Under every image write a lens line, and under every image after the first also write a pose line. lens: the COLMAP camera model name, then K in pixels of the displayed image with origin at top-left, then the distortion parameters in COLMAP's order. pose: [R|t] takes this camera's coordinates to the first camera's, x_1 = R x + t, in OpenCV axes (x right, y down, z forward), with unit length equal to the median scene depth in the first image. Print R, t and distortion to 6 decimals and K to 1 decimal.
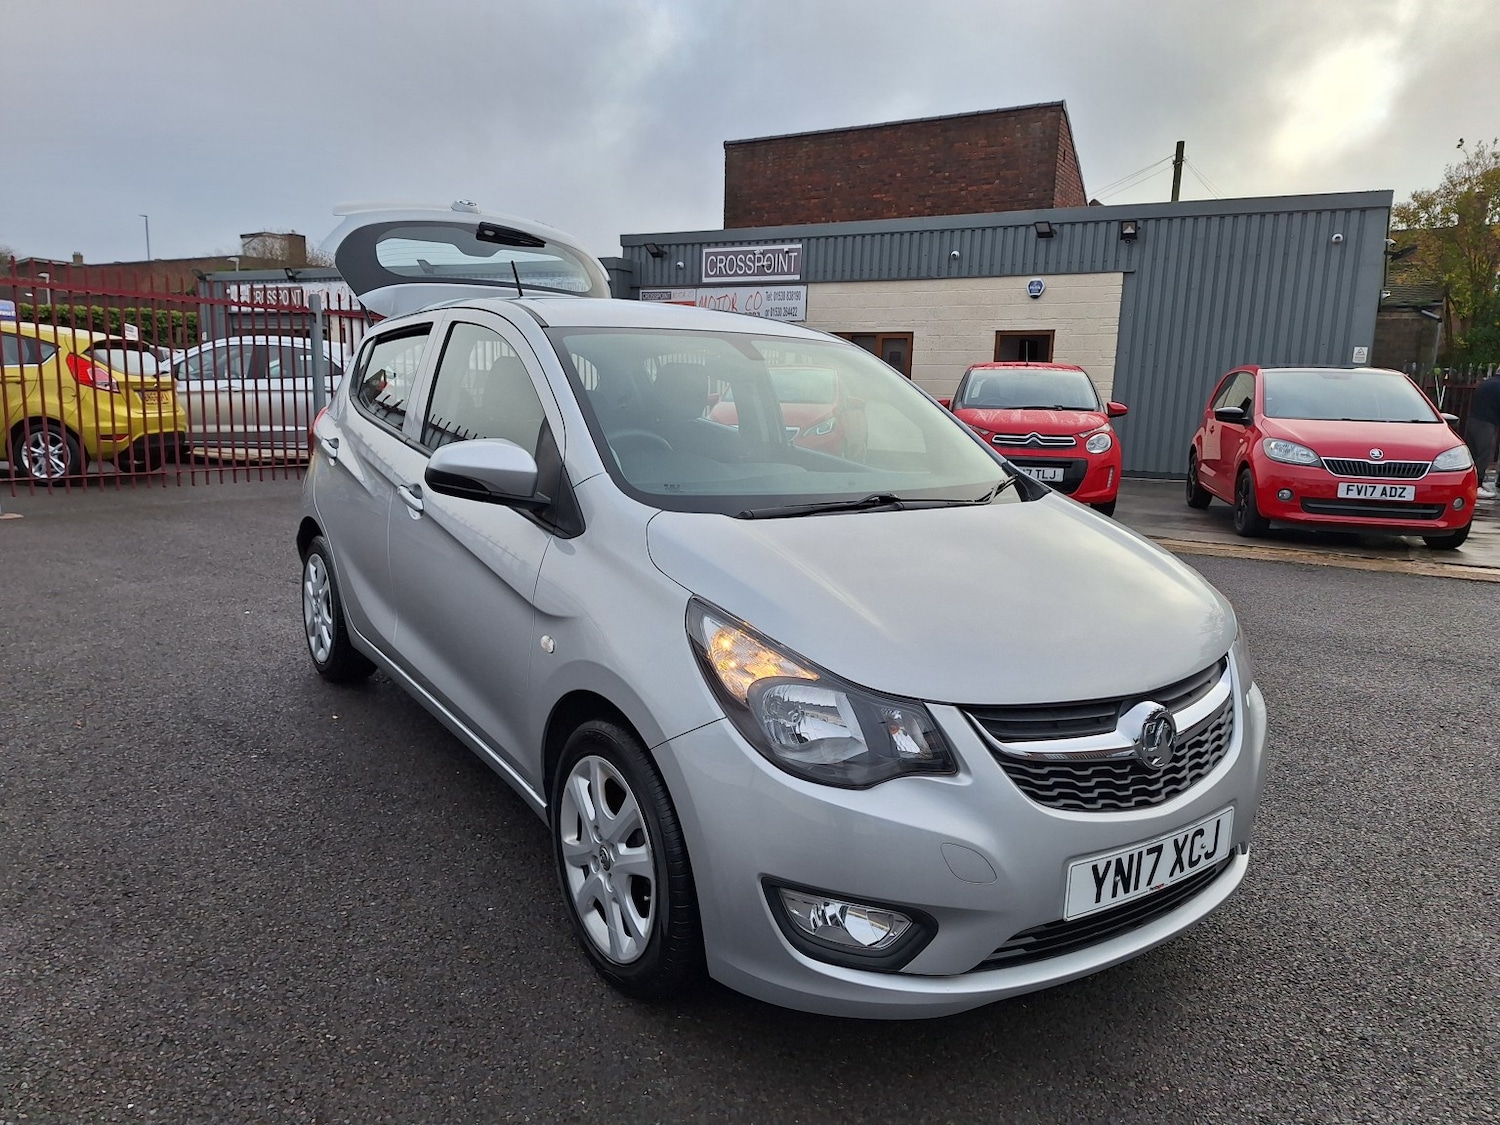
lens RADIAL K [[1036.0, 0, 744.1], [0, 1036.0, 564.6], [0, 0, 1]] dist [0.067421, -0.075435]
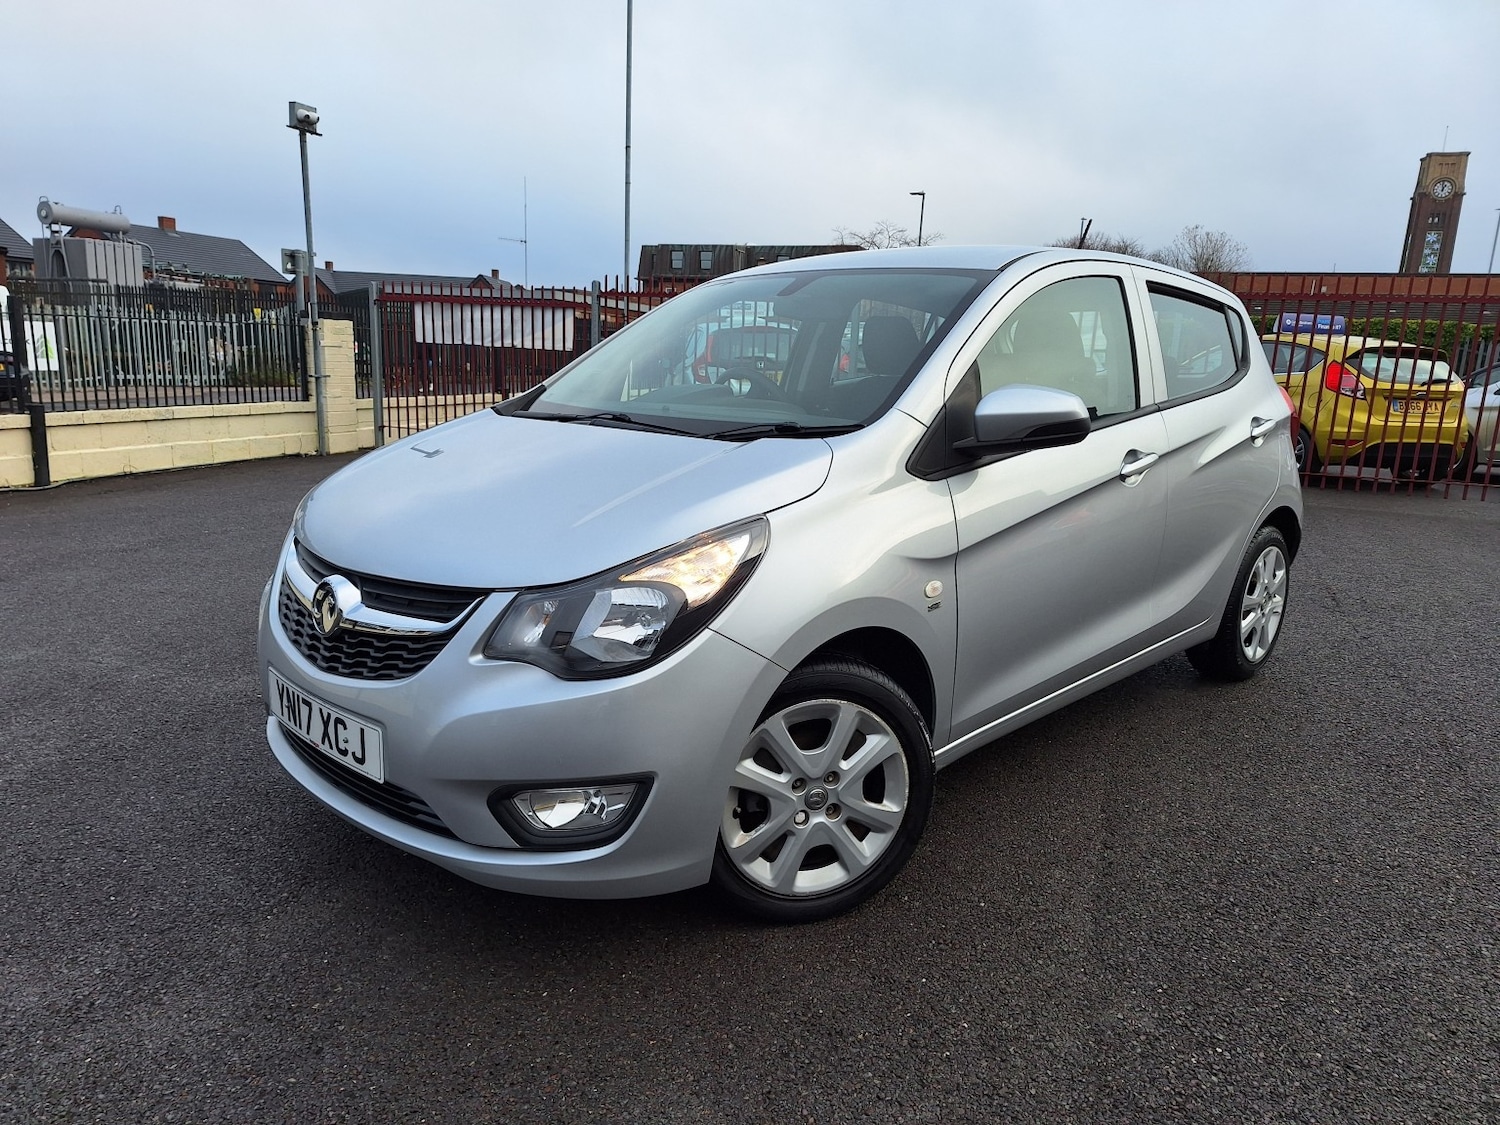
lens RADIAL K [[1033.0, 0, 727.8], [0, 1033.0, 570.3], [0, 0, 1]] dist [0.068886, -0.074054]
pose [[0.179837, 0.170965, -0.968726, 1.265864], [-0.196882, 0.971111, 0.134836, -0.083219], [0.963793, 0.166477, 0.208301, 0.981543]]
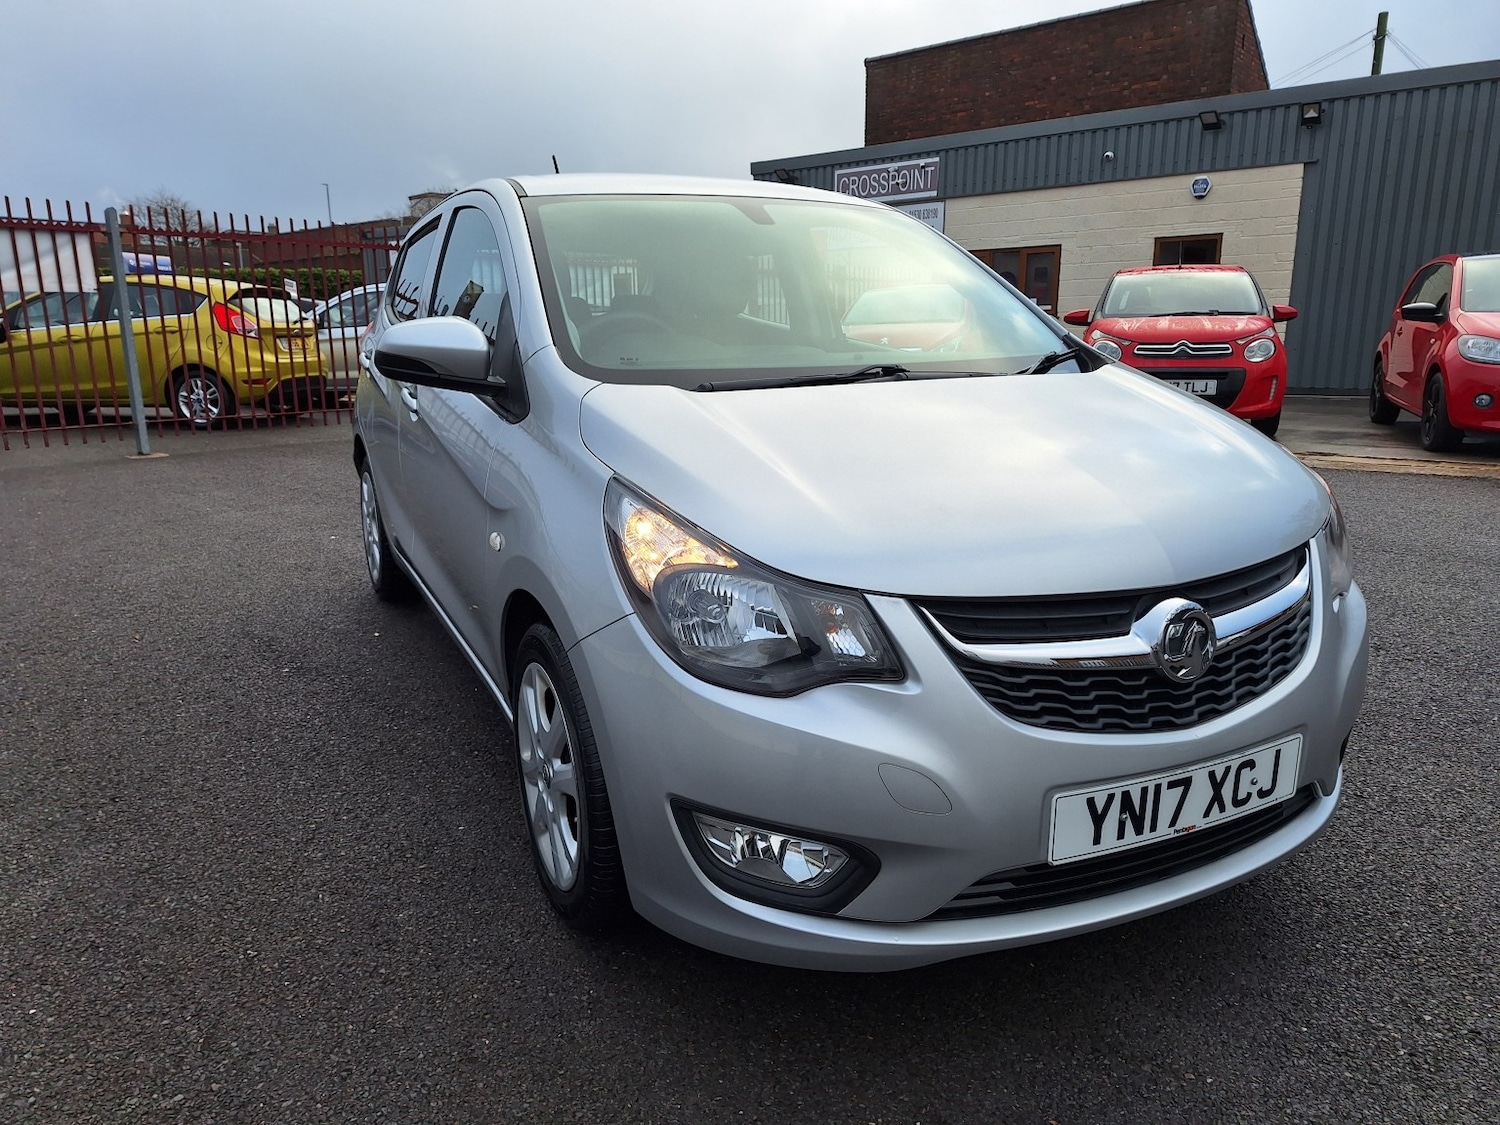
lens RADIAL K [[1034.6, 0, 723.8], [0, 1034.6, 564.7], [0, 0, 1]] dist [0.059652, -0.065712]
pose [[0.986005, -0.003908, -0.166668, 0.153663], [0.013129, 0.998440, 0.054263, 0.049852], [0.166196, -0.055692, 0.984519, 0.143869]]
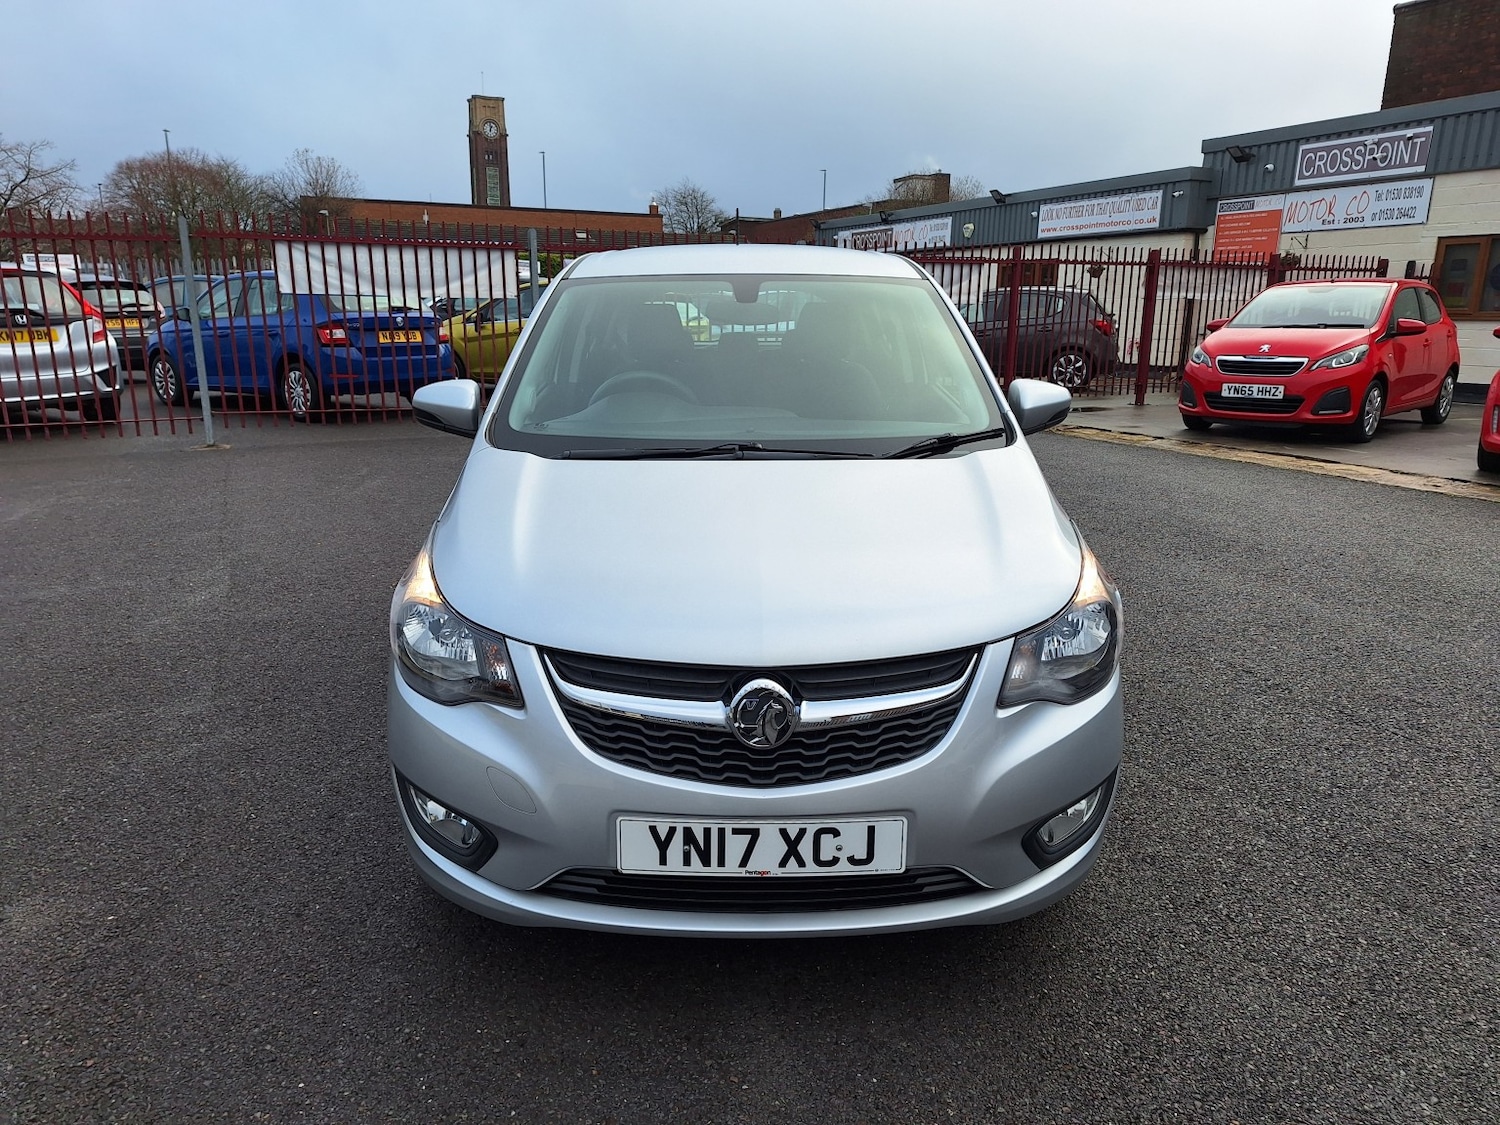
lens RADIAL K [[1027.4, 0, 733.8], [0, 1027.4, 562.5], [0, 0, 1]] dist [0.081997, -0.069295]
pose [[0.828159, 0.109910, -0.549611, 0.726686], [-0.074692, 0.993480, 0.086127, -0.041594], [0.555494, -0.030276, 0.830969, 0.187144]]
